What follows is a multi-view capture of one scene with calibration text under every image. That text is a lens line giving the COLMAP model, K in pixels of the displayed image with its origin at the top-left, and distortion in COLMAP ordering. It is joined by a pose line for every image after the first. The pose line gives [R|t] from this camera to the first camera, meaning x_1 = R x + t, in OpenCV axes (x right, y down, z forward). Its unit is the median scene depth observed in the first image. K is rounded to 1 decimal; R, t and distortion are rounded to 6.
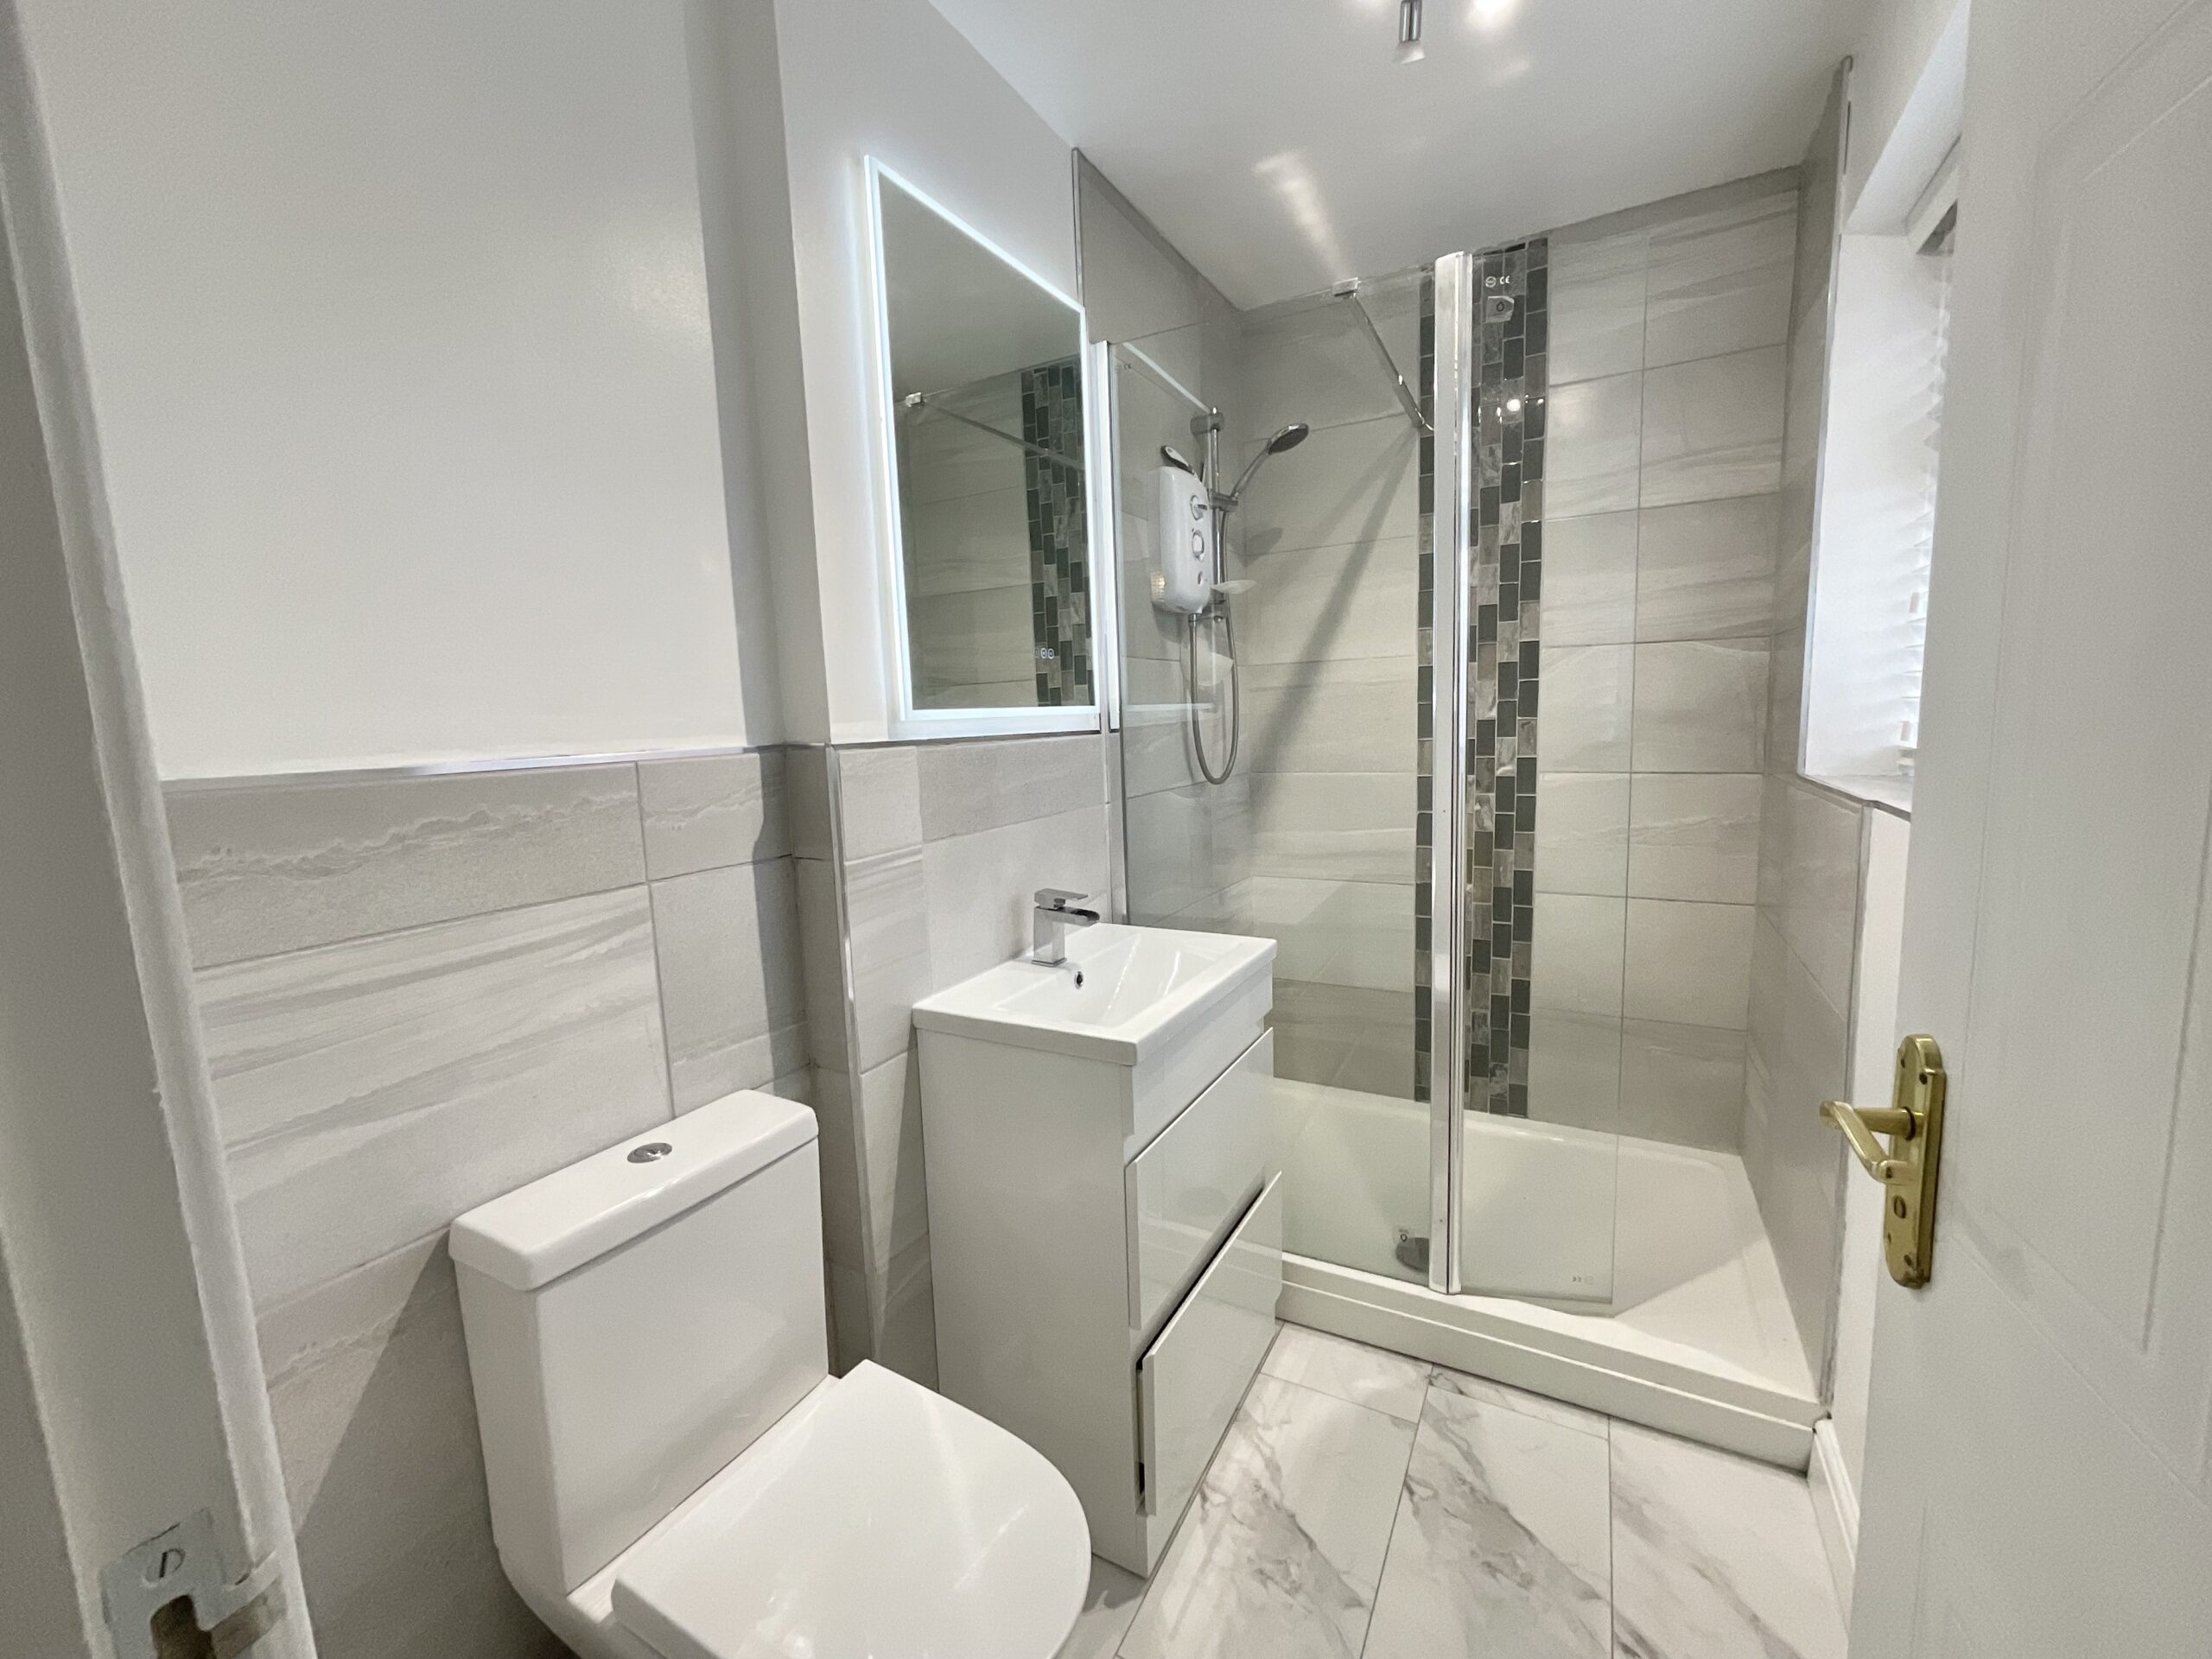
lens RADIAL K [[917.8, 0, 1103.0], [0, 917.8, 829.0], [0, 0, 1]] dist [-0.001962, 0.001446]
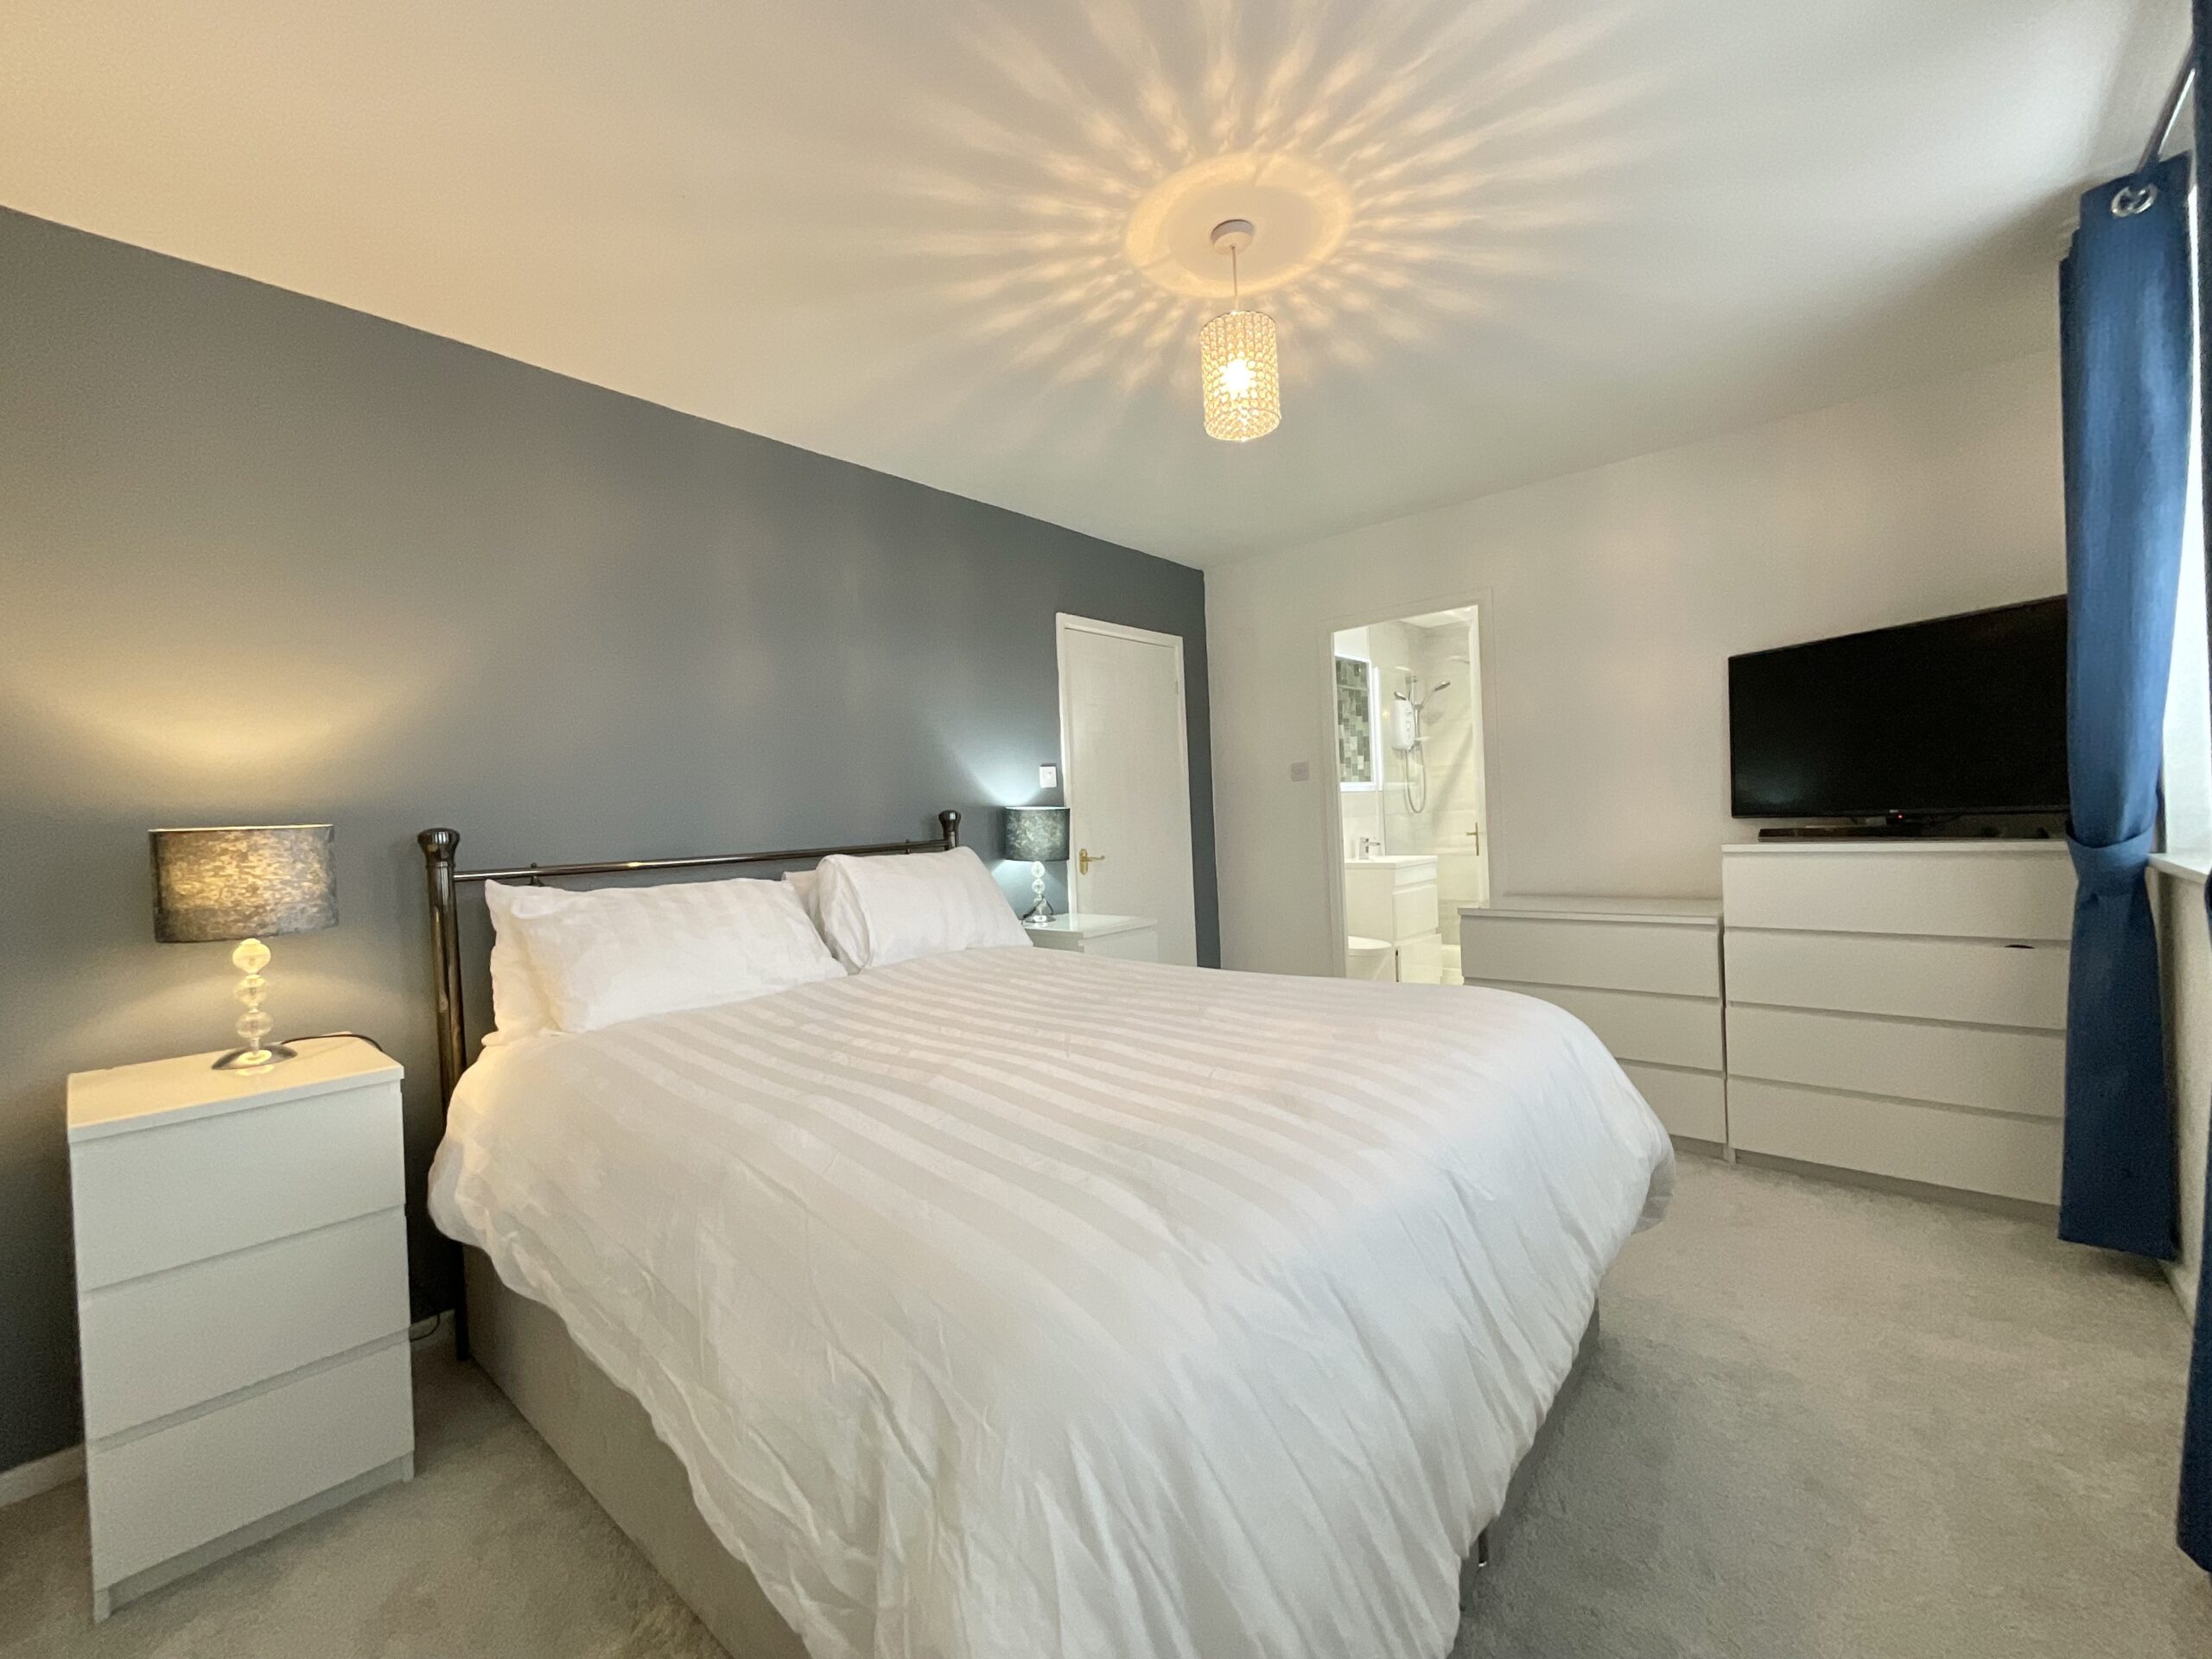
lens RADIAL K [[917.8, 0, 1107.3], [0, 917.8, 825.5], [0, 0, 1]] dist [-0.001962, 0.001446]
pose [[0.978935, -0.004999, -0.204109, -0.213102], [-0.016425, 0.994532, -0.103135, 0.276530], [0.203509, 0.104315, 0.973500, -1.756918]]
